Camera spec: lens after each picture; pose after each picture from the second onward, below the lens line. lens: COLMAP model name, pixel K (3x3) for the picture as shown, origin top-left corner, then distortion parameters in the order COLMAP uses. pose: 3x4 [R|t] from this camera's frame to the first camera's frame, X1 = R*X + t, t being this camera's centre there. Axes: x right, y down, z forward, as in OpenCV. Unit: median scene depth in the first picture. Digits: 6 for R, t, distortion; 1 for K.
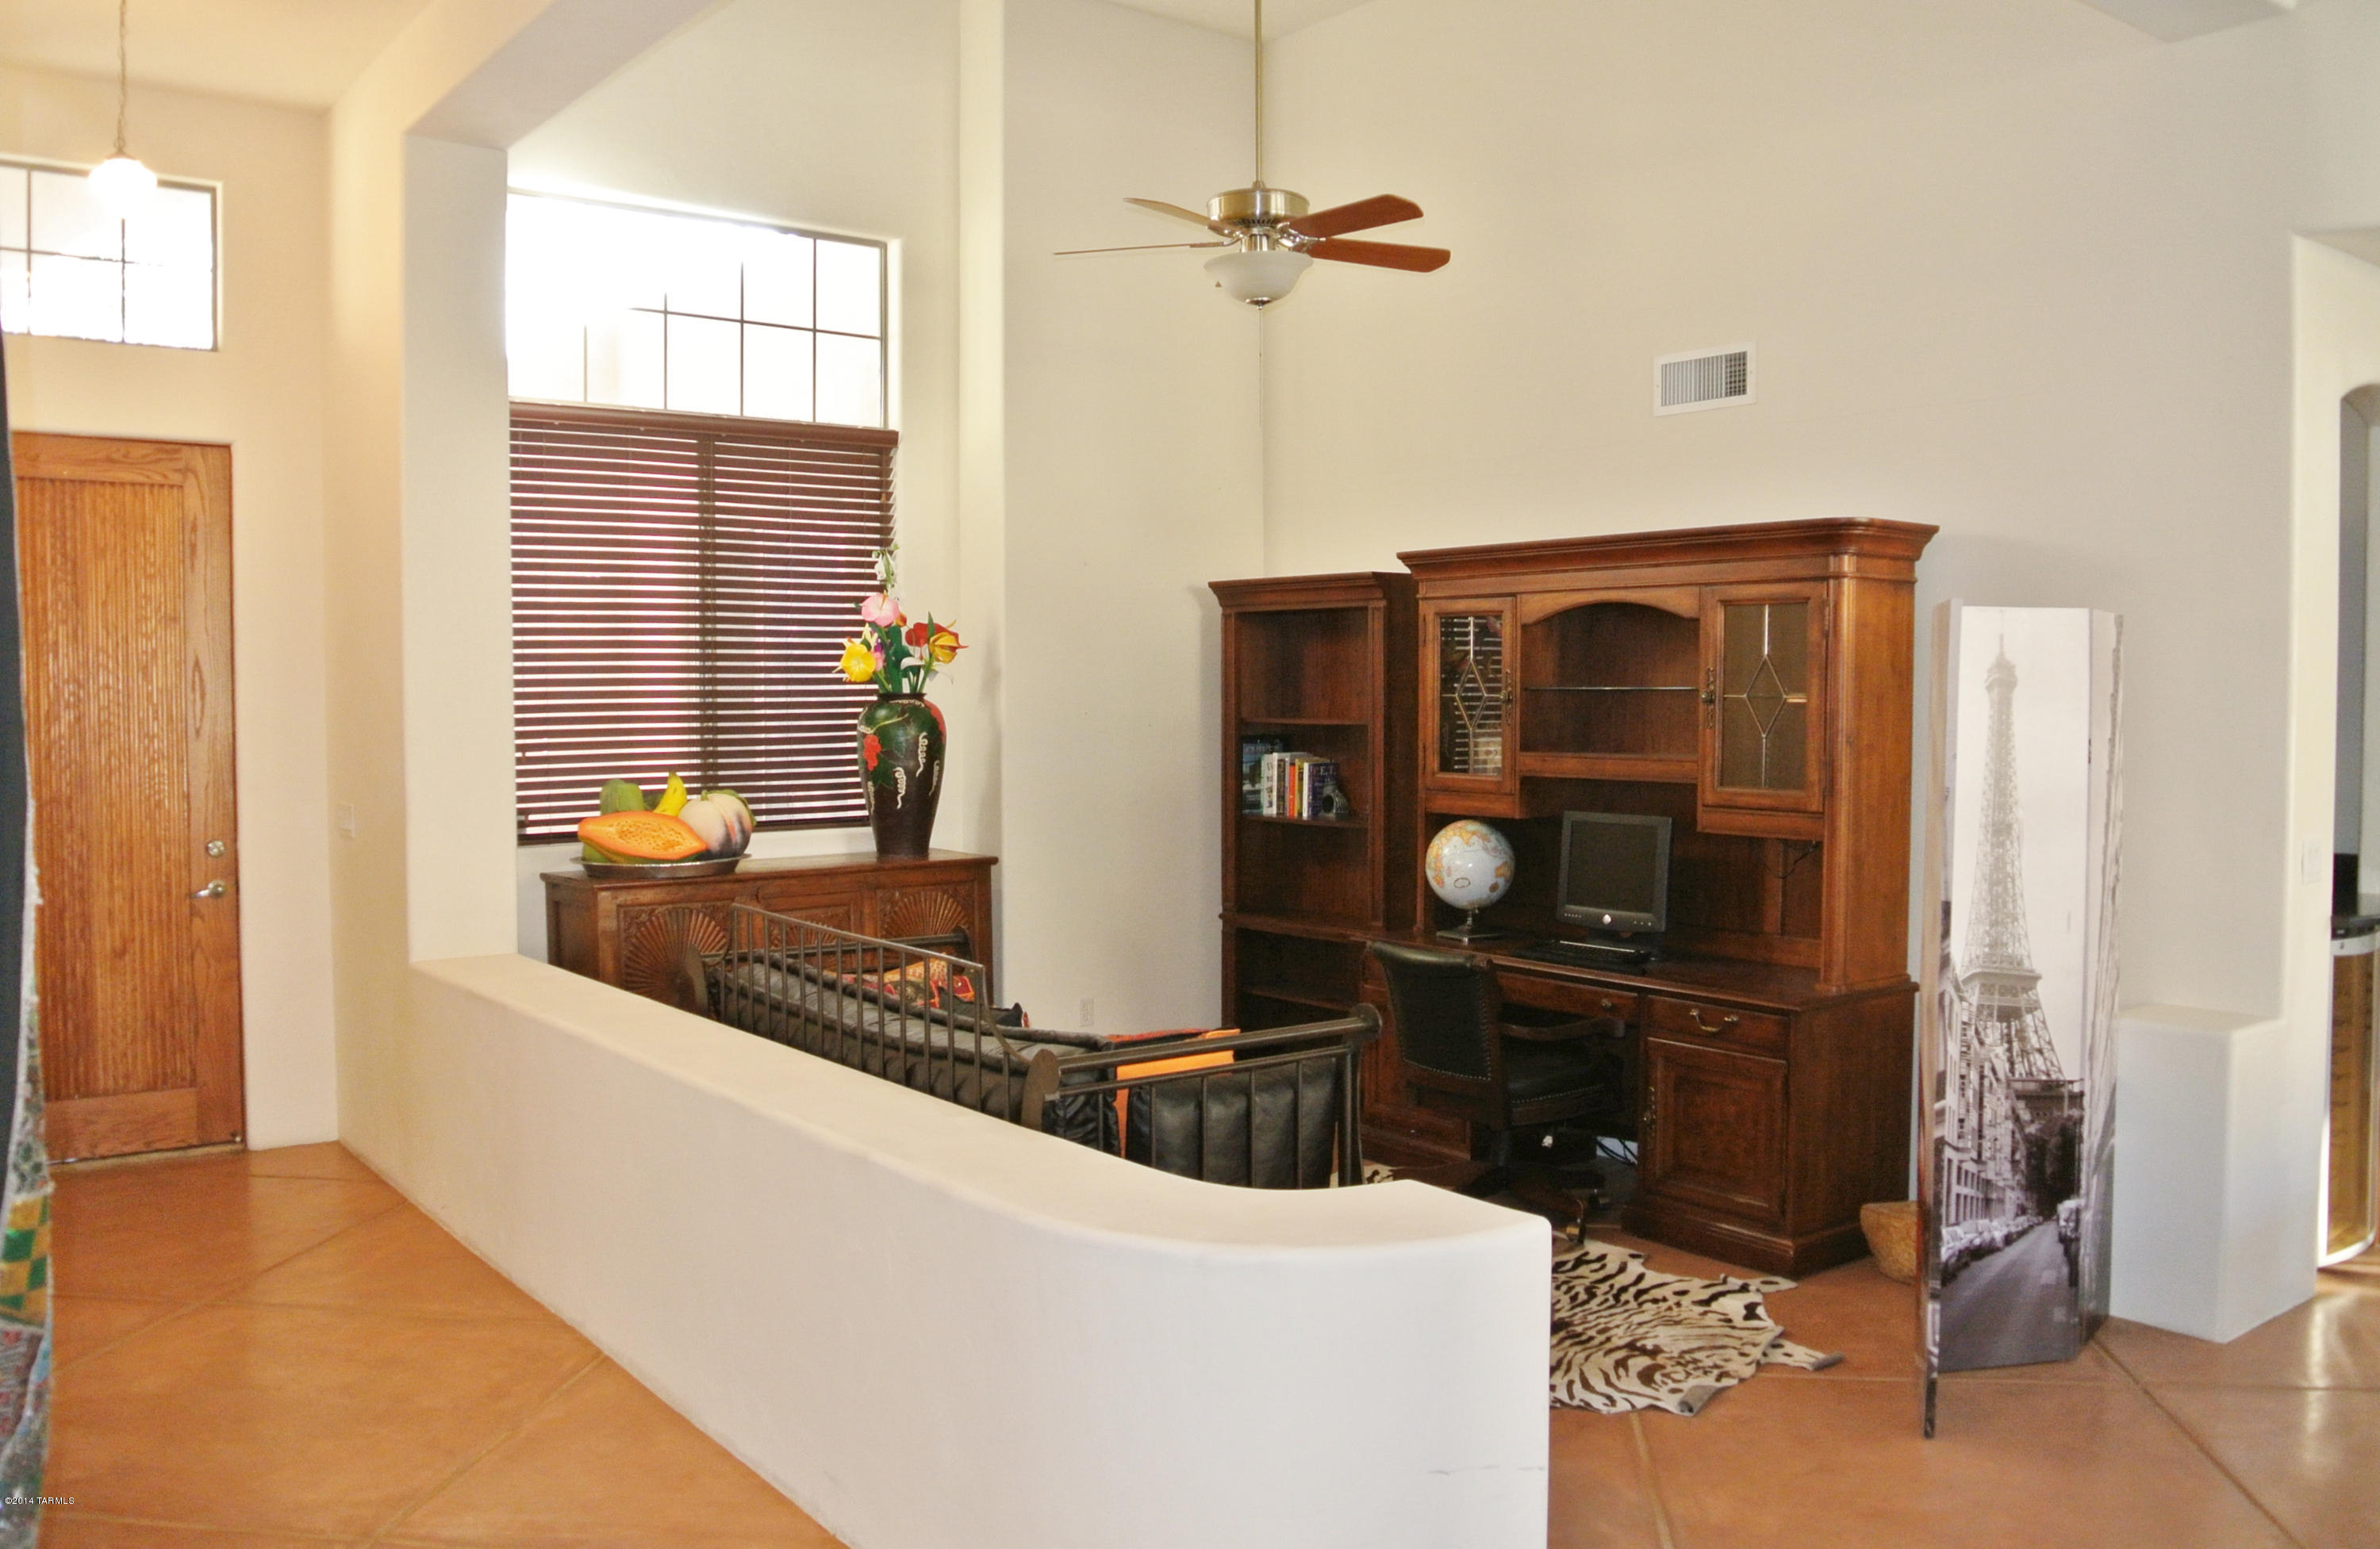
lens RADIAL K [[1891.1, 0, 1187.8], [0, 1891.1, 779.4], [0, 0, 1]] dist [-0.055898, 0.001167]
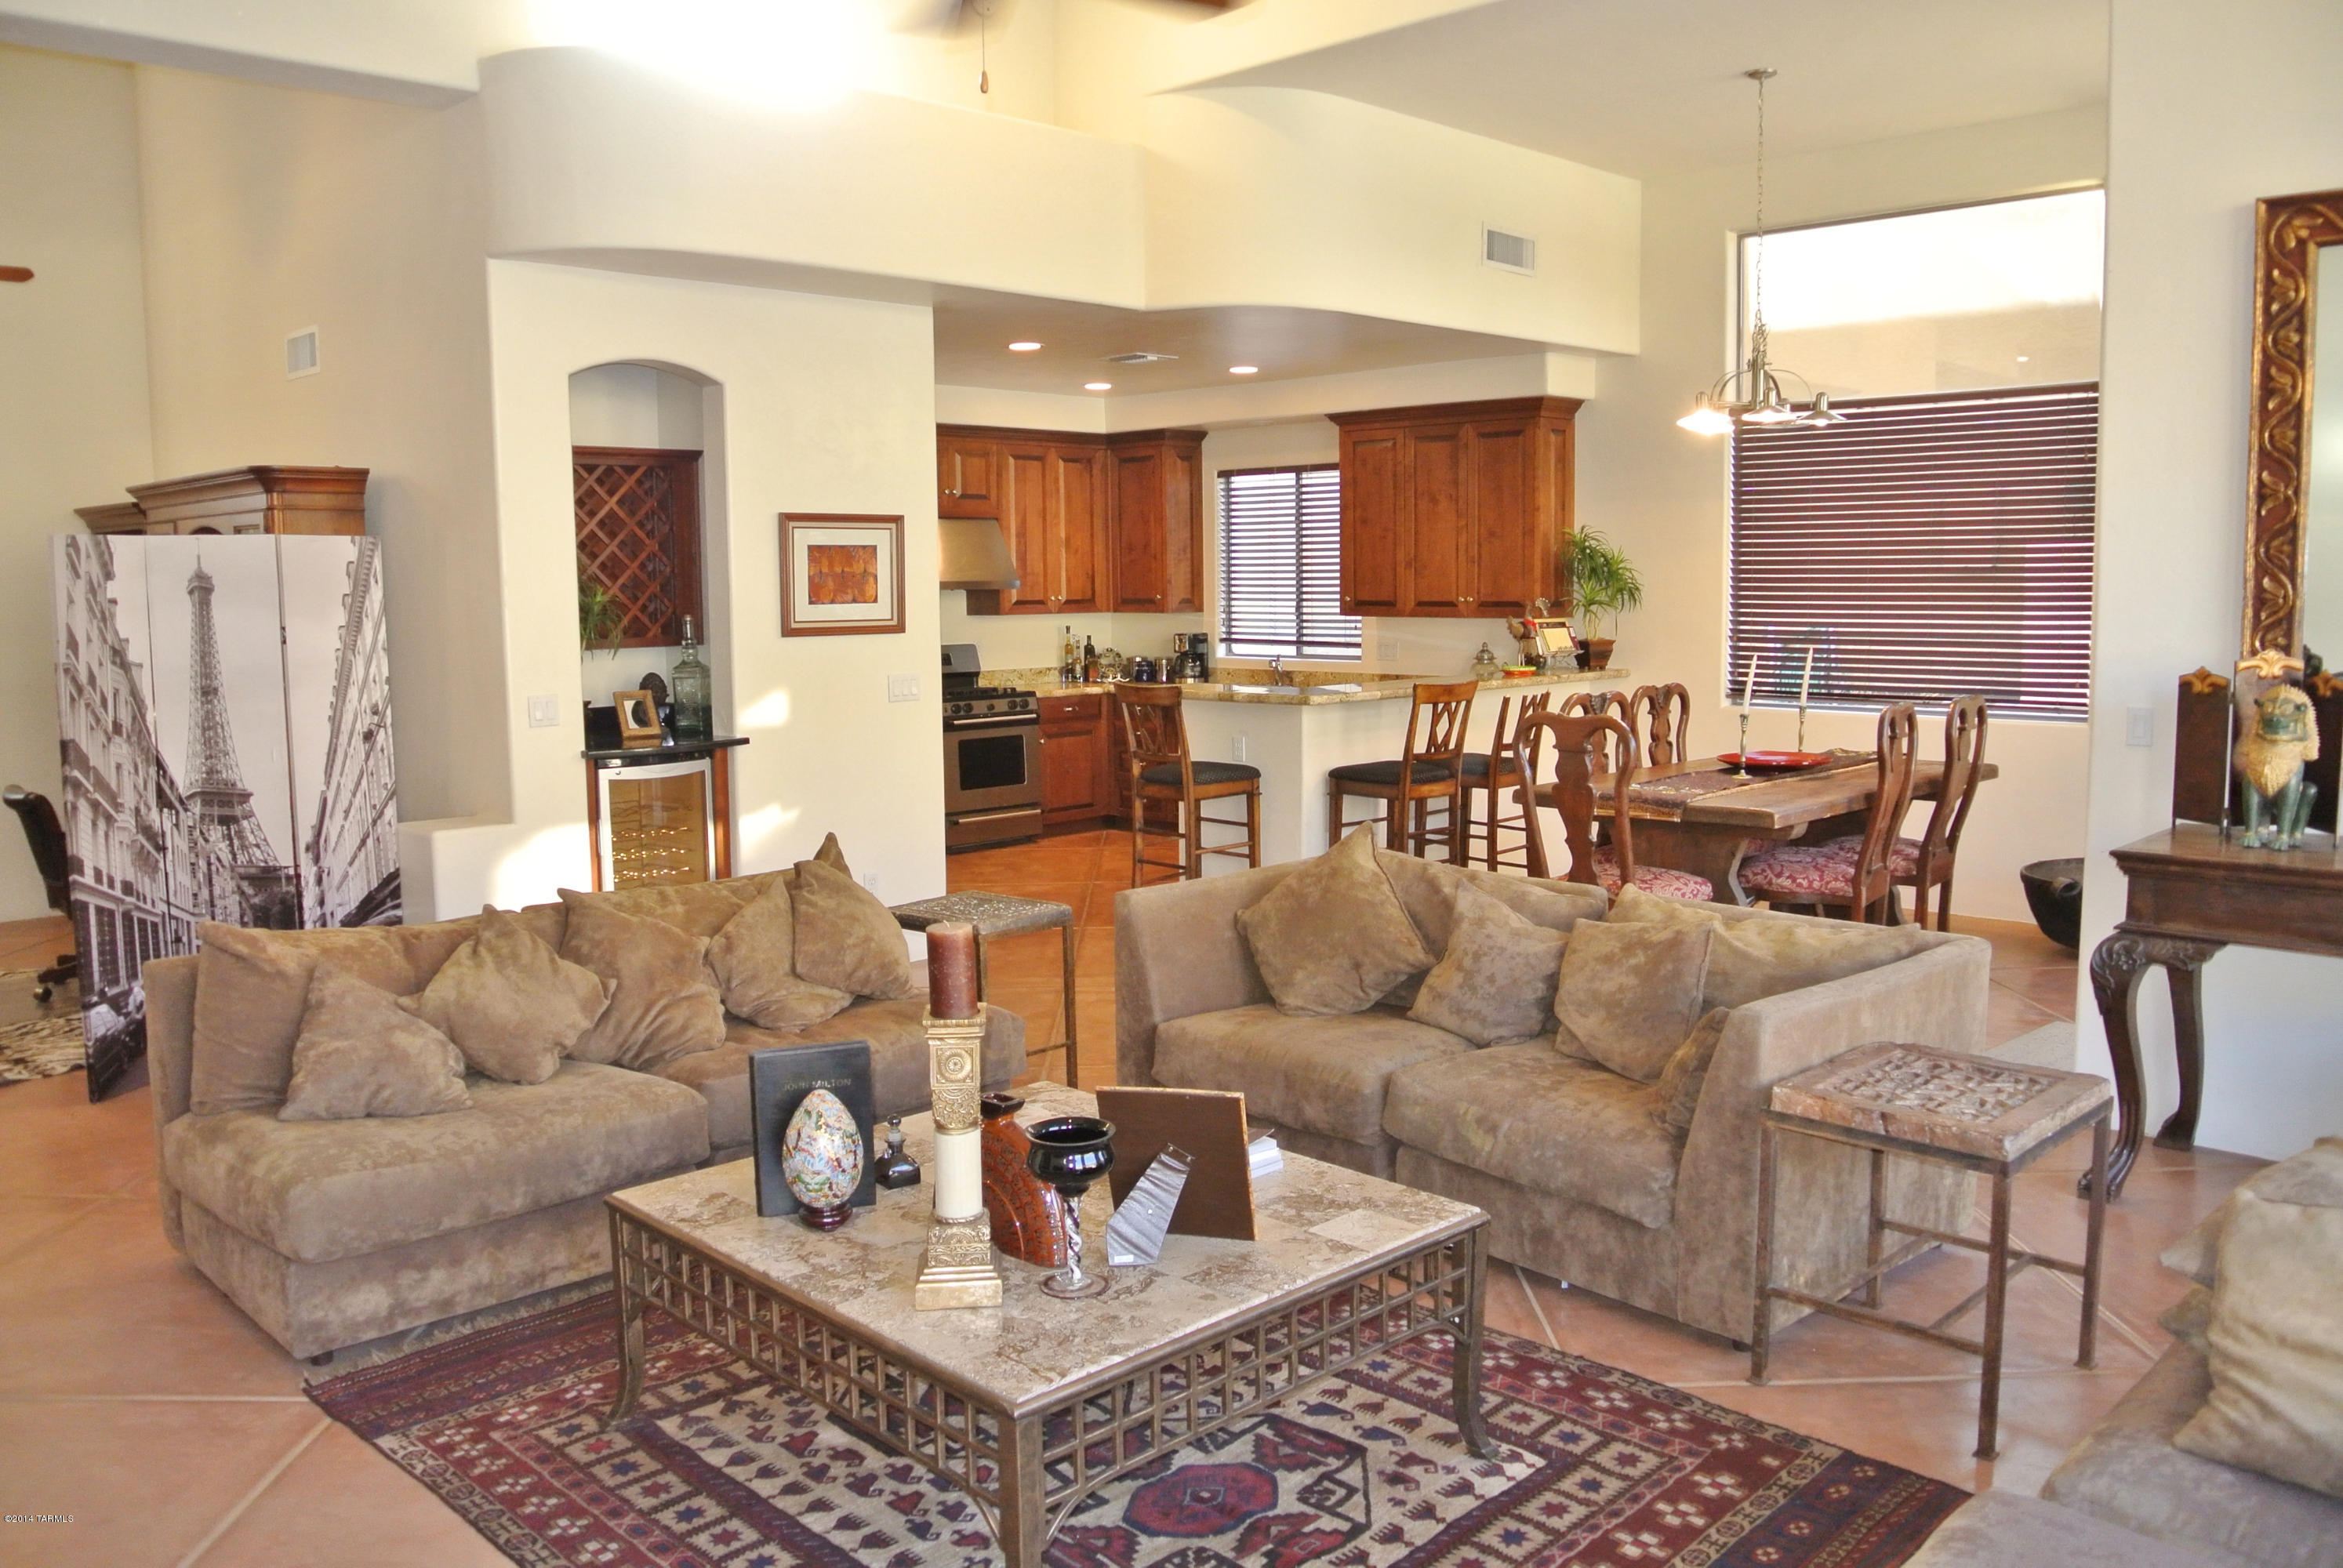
lens RADIAL K [[1817.8, 0, 1172.3], [0, 1817.8, 790.0], [0, 0, 1]] dist [-0.067018, 0.007200]
pose [[0.992189, -0.022473, 0.122704, 0.989397], [0.013977, 0.997472, 0.069672, 0.017140], [-0.123959, -0.067413, 0.989995, -0.443399]]
